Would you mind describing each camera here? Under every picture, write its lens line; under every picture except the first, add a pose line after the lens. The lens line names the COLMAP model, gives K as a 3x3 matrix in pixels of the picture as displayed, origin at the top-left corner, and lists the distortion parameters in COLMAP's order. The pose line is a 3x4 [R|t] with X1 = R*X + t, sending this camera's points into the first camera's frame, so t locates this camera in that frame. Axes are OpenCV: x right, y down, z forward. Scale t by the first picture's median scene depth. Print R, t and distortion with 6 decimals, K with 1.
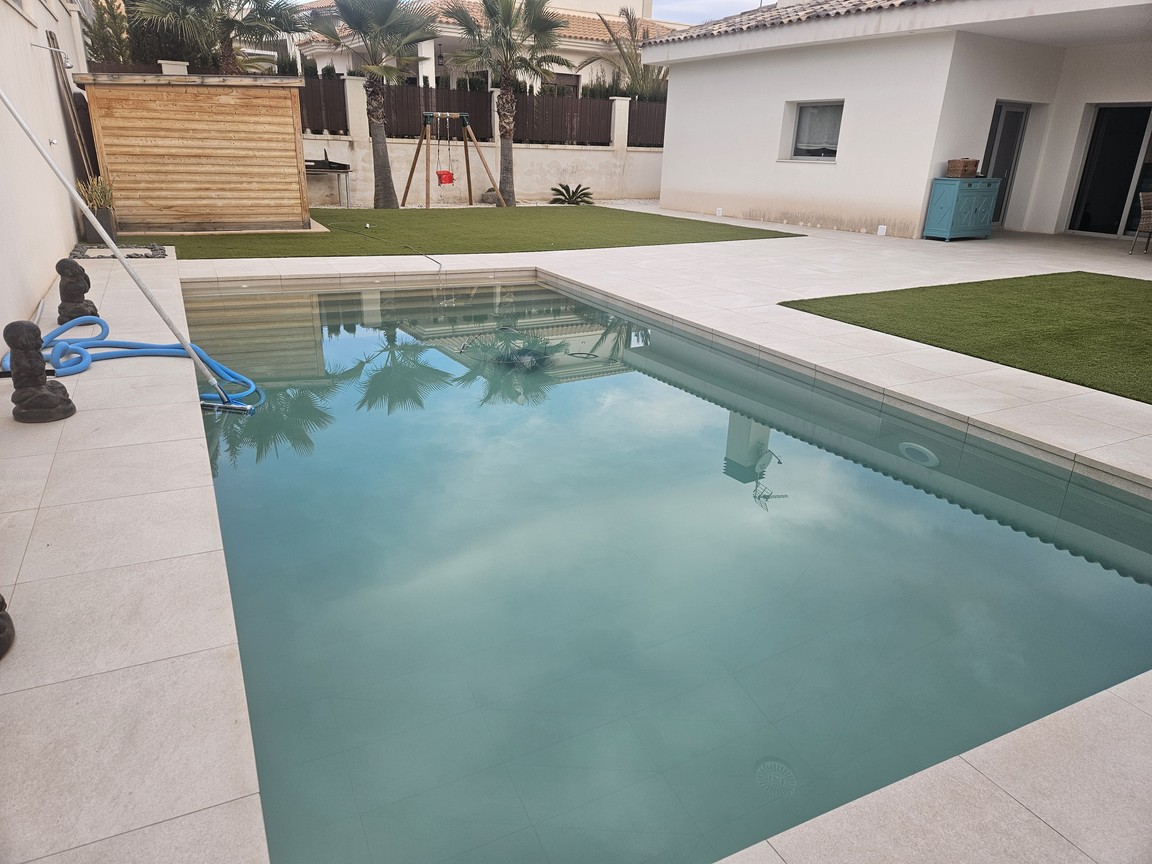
lens RADIAL K [[770.8, 0, 596.1], [0, 770.8, 436.2], [0, 0, 1]] dist [0.085189, -0.073225]
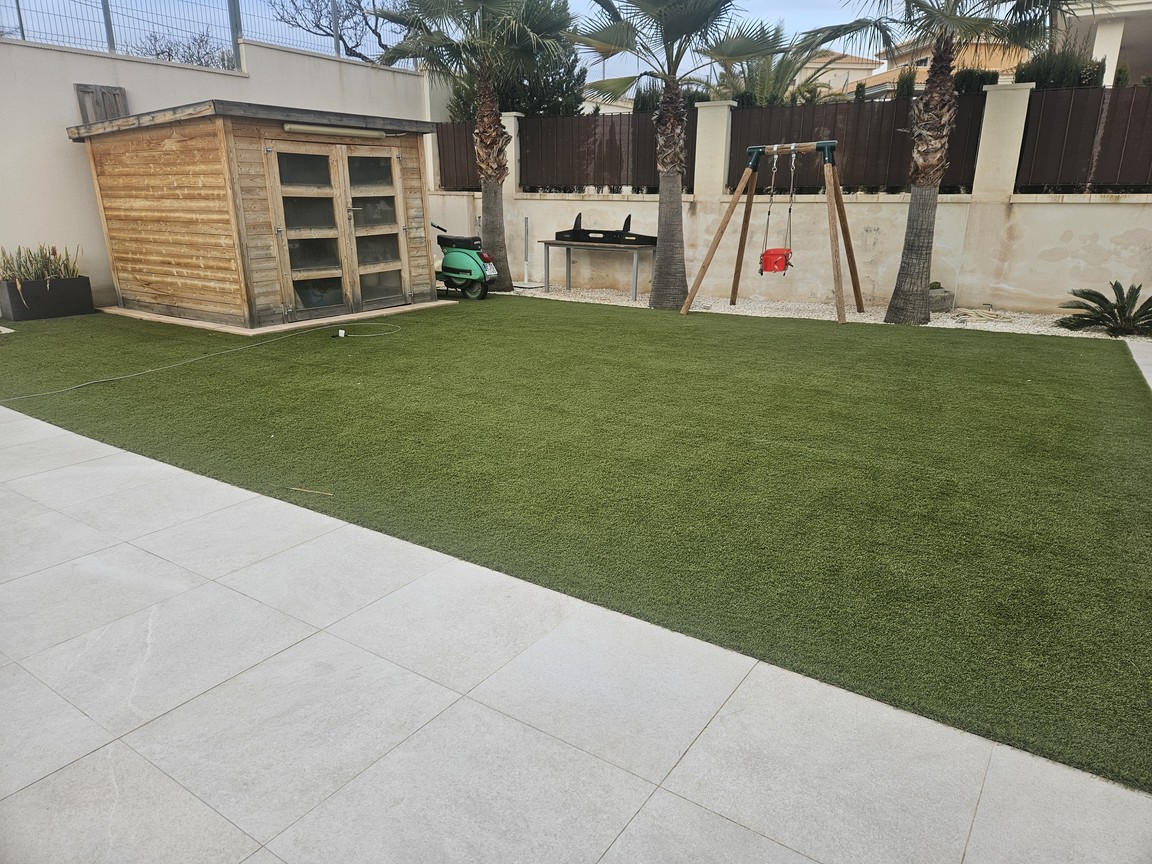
lens RADIAL K [[770.8, 0, 596.1], [0, 770.8, 436.2], [0, 0, 1]] dist [0.085189, -0.073225]
pose [[0.463275, 0.236629, -0.854039, 0.366855], [-0.303327, 0.947826, 0.098074, -0.345757], [0.832688, 0.213618, 0.510880, 0.964737]]
